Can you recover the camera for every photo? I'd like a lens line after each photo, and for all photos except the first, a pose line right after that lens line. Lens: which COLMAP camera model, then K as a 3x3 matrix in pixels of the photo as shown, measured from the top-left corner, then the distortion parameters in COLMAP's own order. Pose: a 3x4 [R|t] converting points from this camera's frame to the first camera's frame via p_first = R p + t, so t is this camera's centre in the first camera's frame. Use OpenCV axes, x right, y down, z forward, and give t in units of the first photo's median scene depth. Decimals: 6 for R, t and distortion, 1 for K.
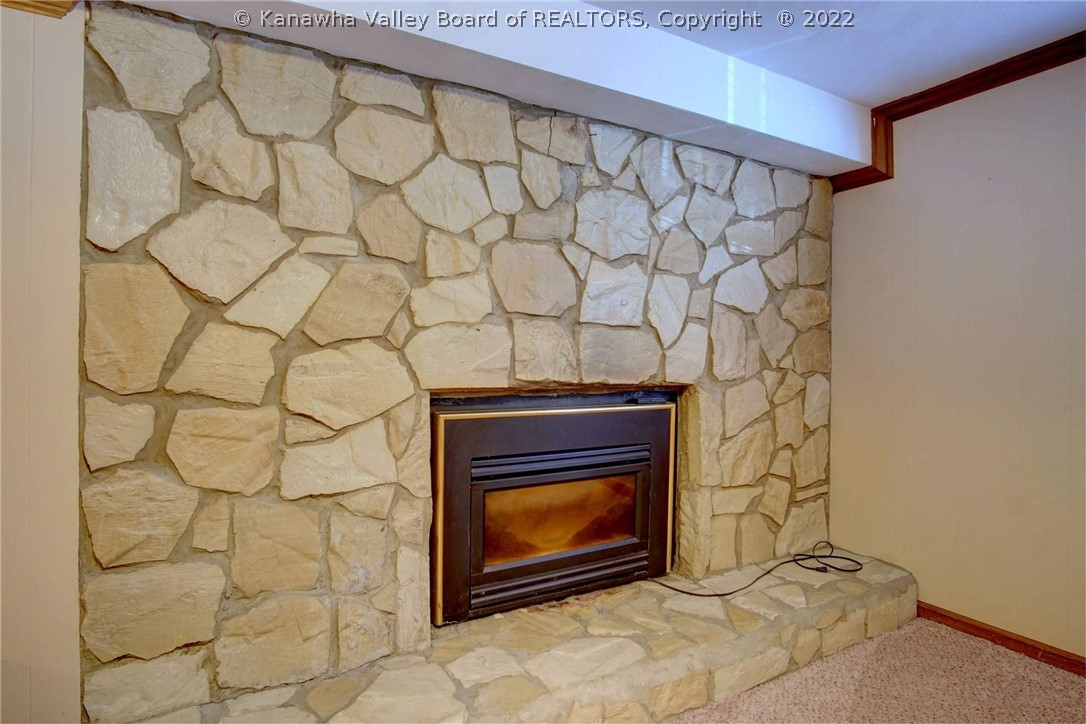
lens RADIAL K [[575.9, 0, 545.8], [0, 575.9, 356.2], [0, 0, 1]] dist [-0.027506, 0.002573]
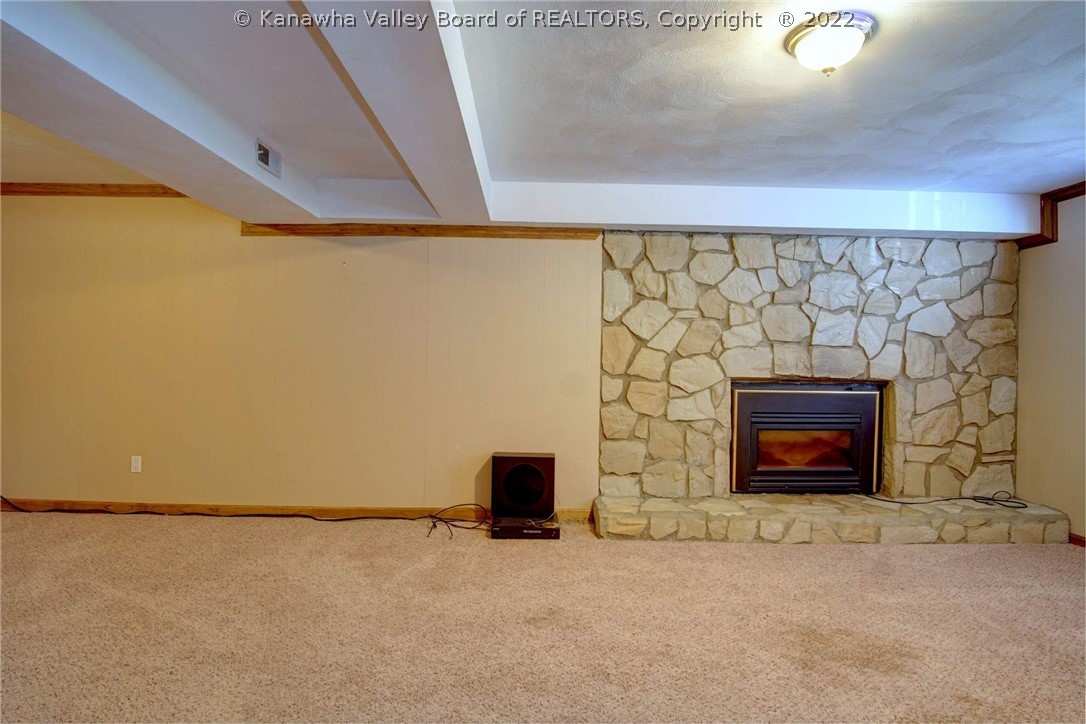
lens RADIAL K [[575.9, 0, 542.9], [0, 575.9, 358.1], [0, 0, 1]] dist [-0.027506, 0.002573]
pose [[0.874670, 0.004773, -0.484696, 0.207795], [-0.009257, 0.999934, -0.006859, 0.006215], [0.484631, 0.010486, 0.874656, -1.129491]]
